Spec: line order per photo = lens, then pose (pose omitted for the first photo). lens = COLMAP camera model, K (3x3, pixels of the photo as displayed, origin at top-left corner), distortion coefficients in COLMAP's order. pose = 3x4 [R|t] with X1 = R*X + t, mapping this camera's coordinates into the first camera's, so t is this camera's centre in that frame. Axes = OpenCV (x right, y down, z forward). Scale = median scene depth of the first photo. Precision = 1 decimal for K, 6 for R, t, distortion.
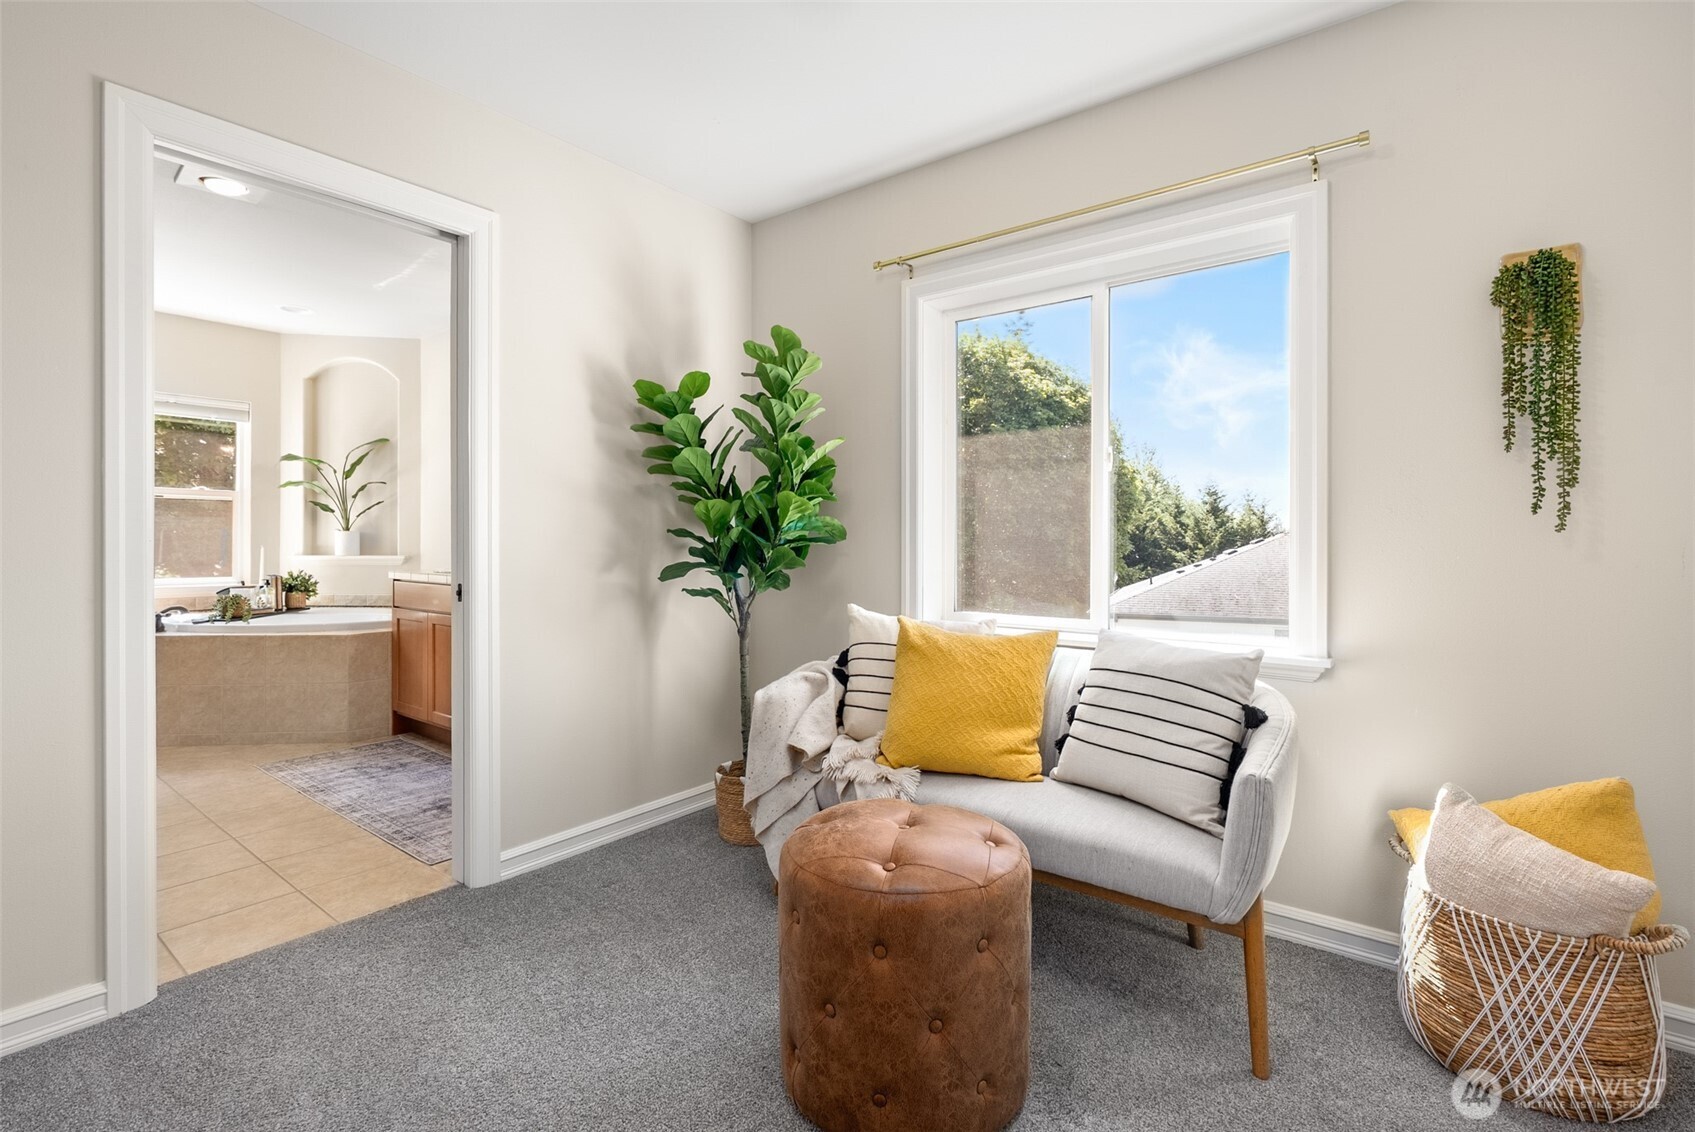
lens RADIAL K [[783.1, 0, 844.0], [0, 783.1, 558.5], [0, 0, 1]] dist [-0.003578, -0.000403]
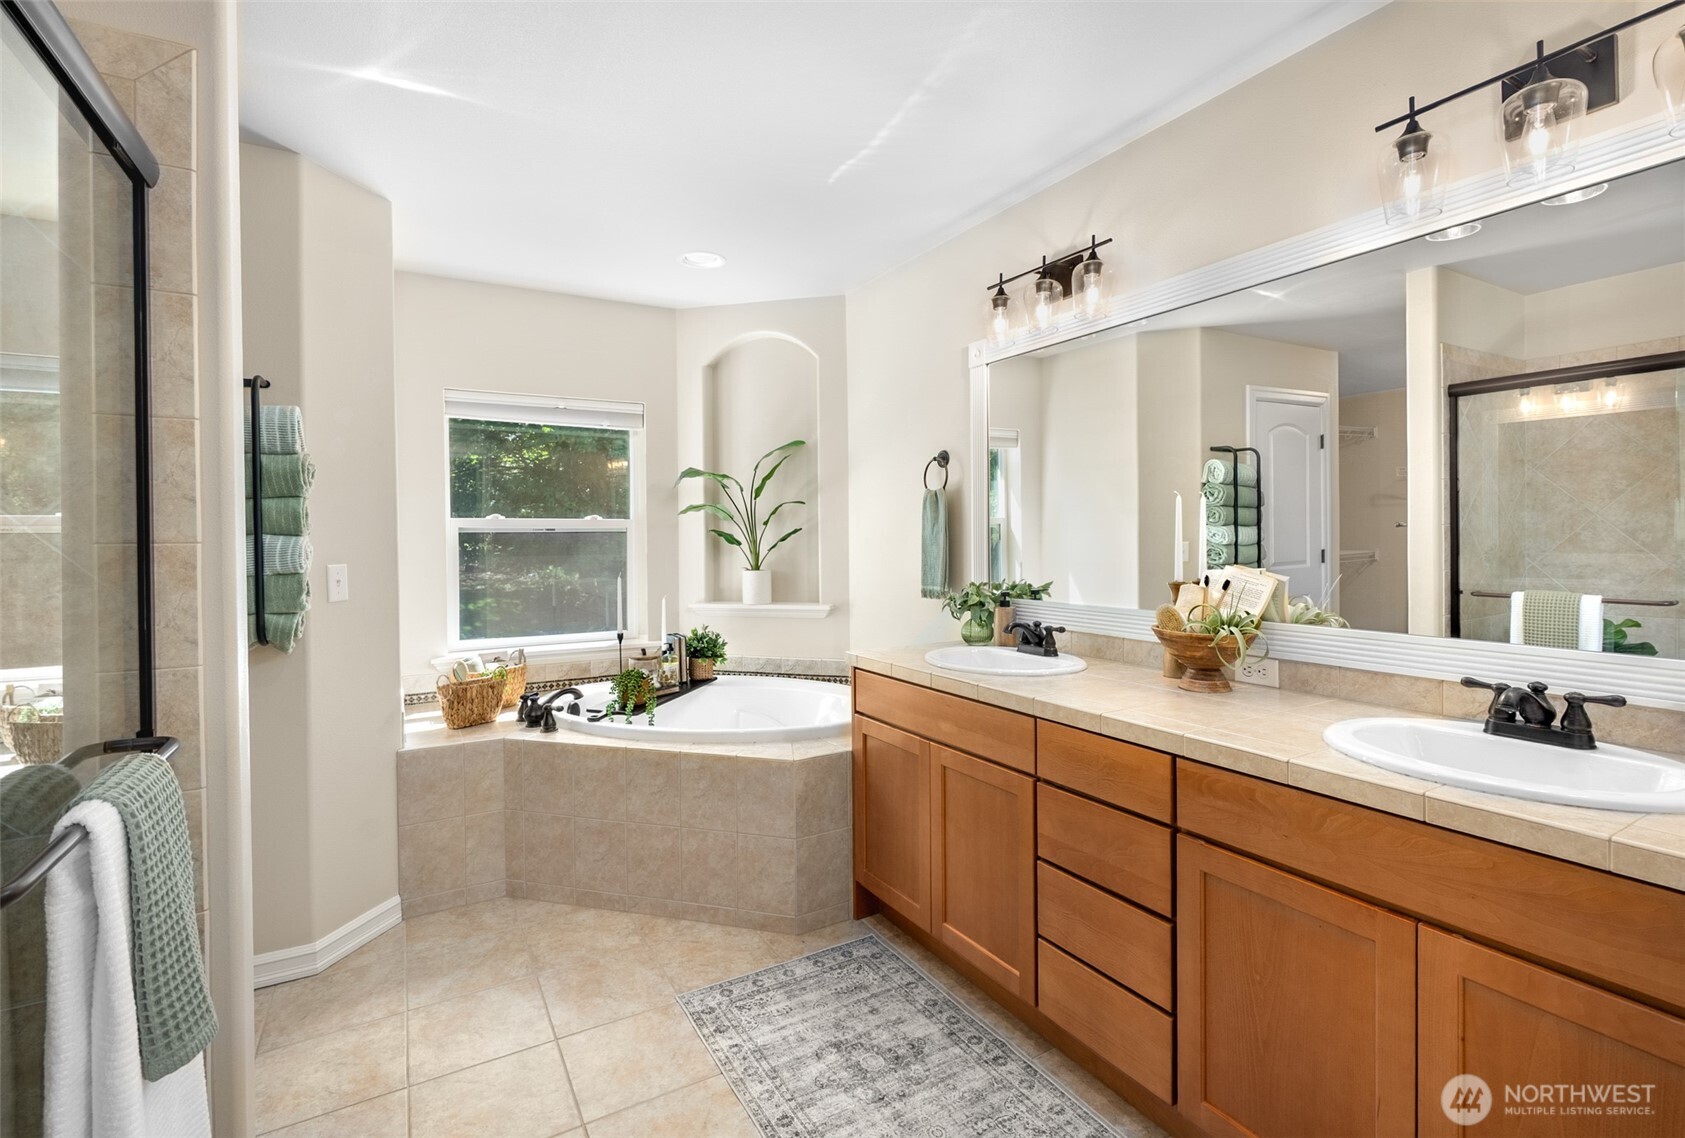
lens RADIAL K [[778.4, 0, 844.0], [0, 778.4, 558.5], [0, 0, 1]] dist [-0.003578, -0.000403]
pose [[0.932548, -0.004676, -0.361016, -0.304782], [0.010247, 0.999856, 0.013518, -0.056363], [0.360901, -0.016305, 0.932462, 0.360596]]
